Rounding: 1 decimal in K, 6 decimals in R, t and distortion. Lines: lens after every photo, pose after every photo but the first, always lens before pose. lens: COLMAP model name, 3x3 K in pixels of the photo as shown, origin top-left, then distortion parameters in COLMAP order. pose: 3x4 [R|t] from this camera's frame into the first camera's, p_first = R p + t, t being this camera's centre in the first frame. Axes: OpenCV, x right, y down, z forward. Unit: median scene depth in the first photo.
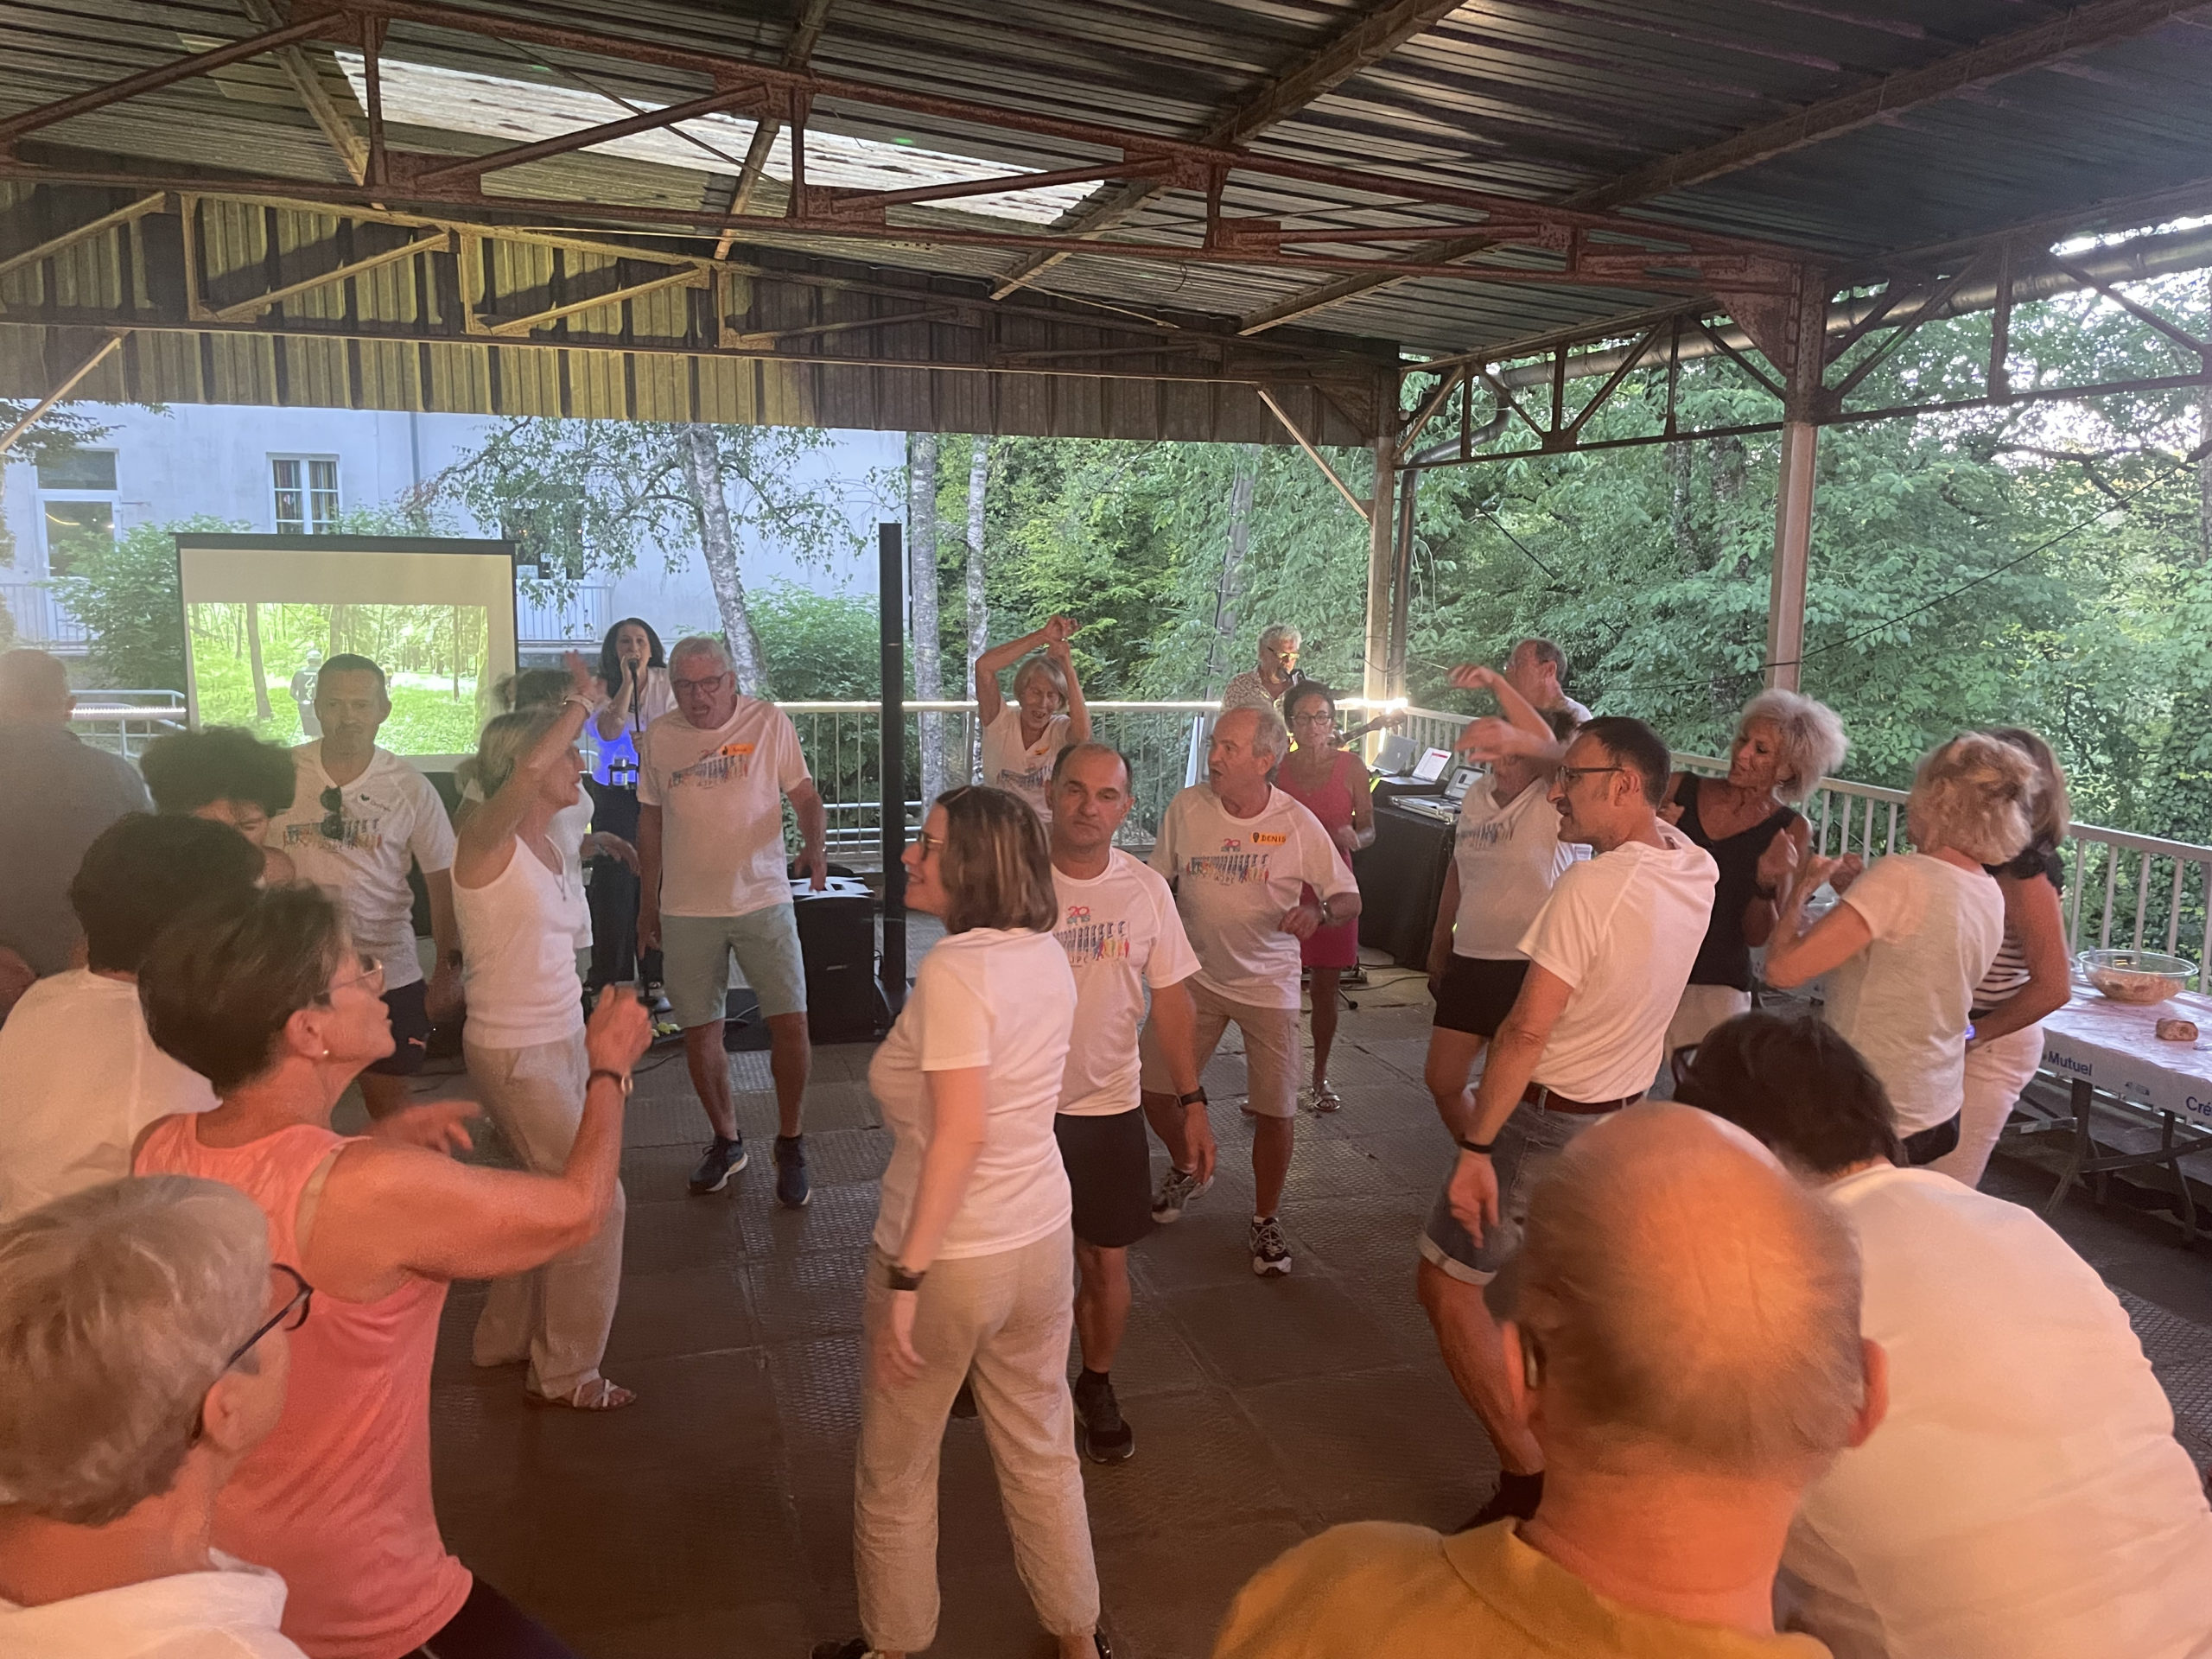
lens RADIAL K [[1629.4, 0, 1106.0], [0, 1629.4, 829.5], [0, 0, 1]] dist [0.053508, -0.080532]
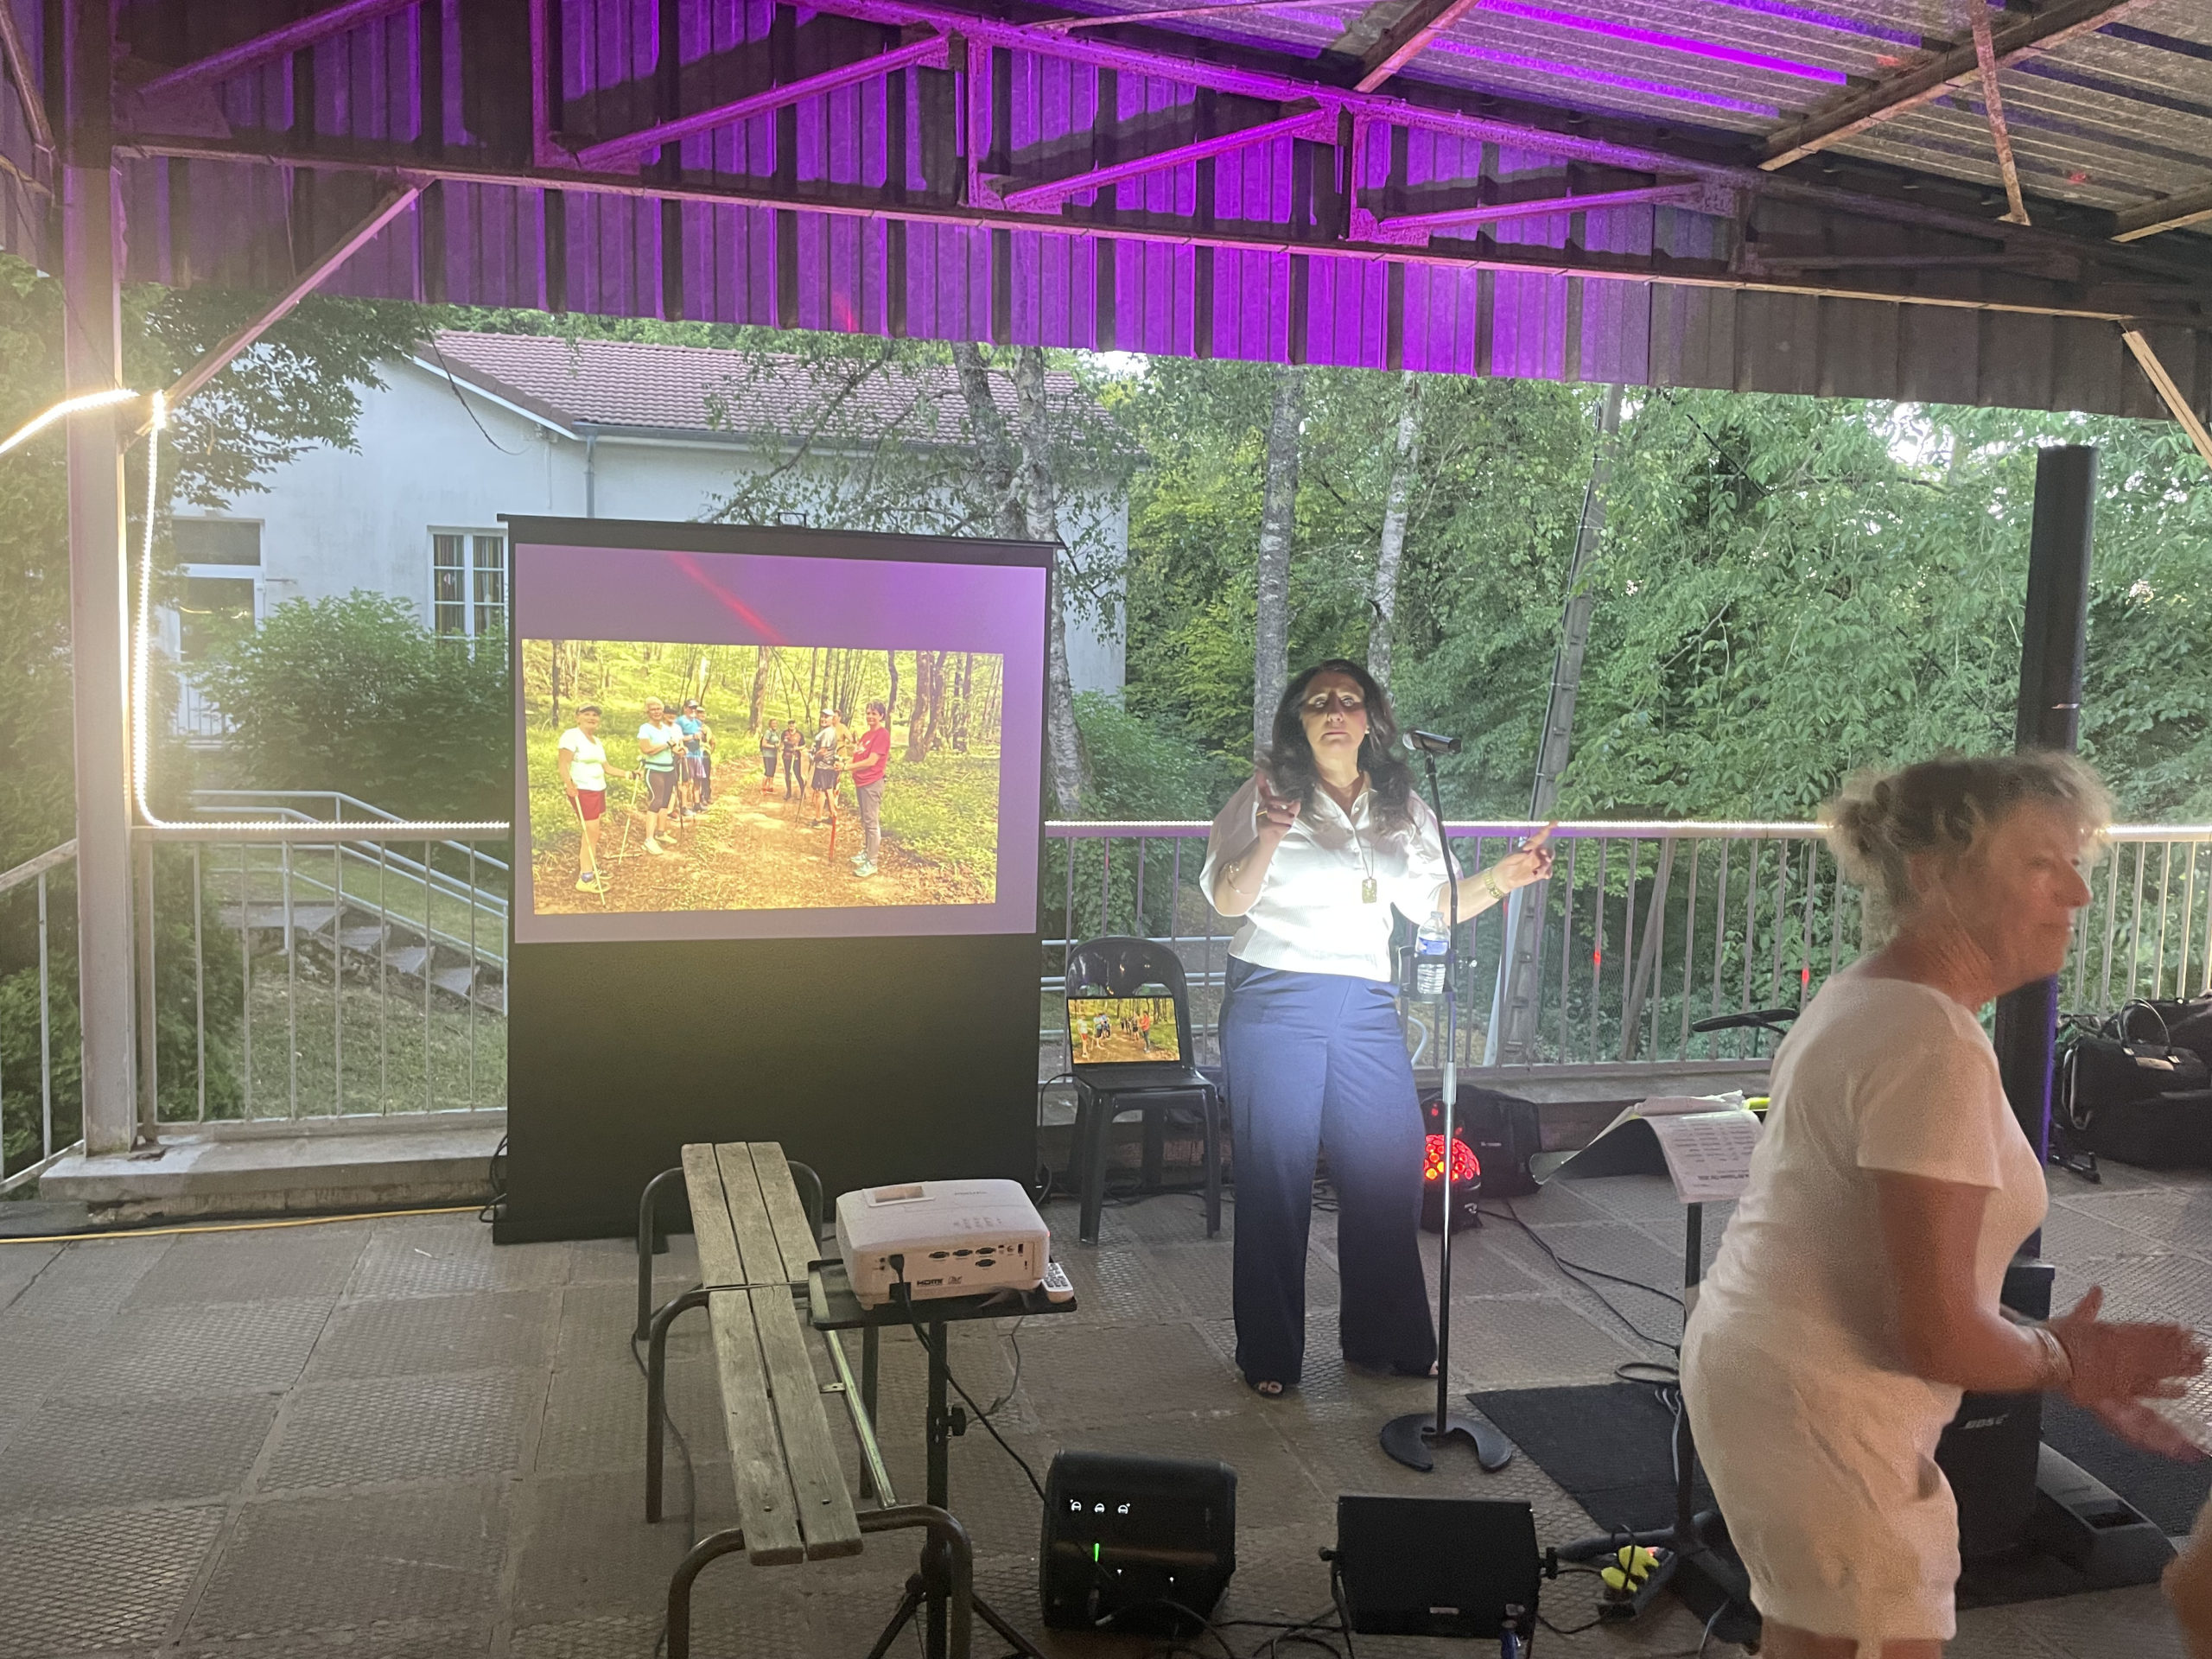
lens RADIAL K [[1670.4, 0, 1106.0], [0, 1670.4, 829.5], [0, 0, 1]] dist [0.084042, -0.120504]
pose [[0.998360, 0.011491, -0.056091, -0.286062], [-0.015276, 0.997601, -0.067523, -0.031204], [0.055181, 0.068269, 0.996140, 0.383071]]
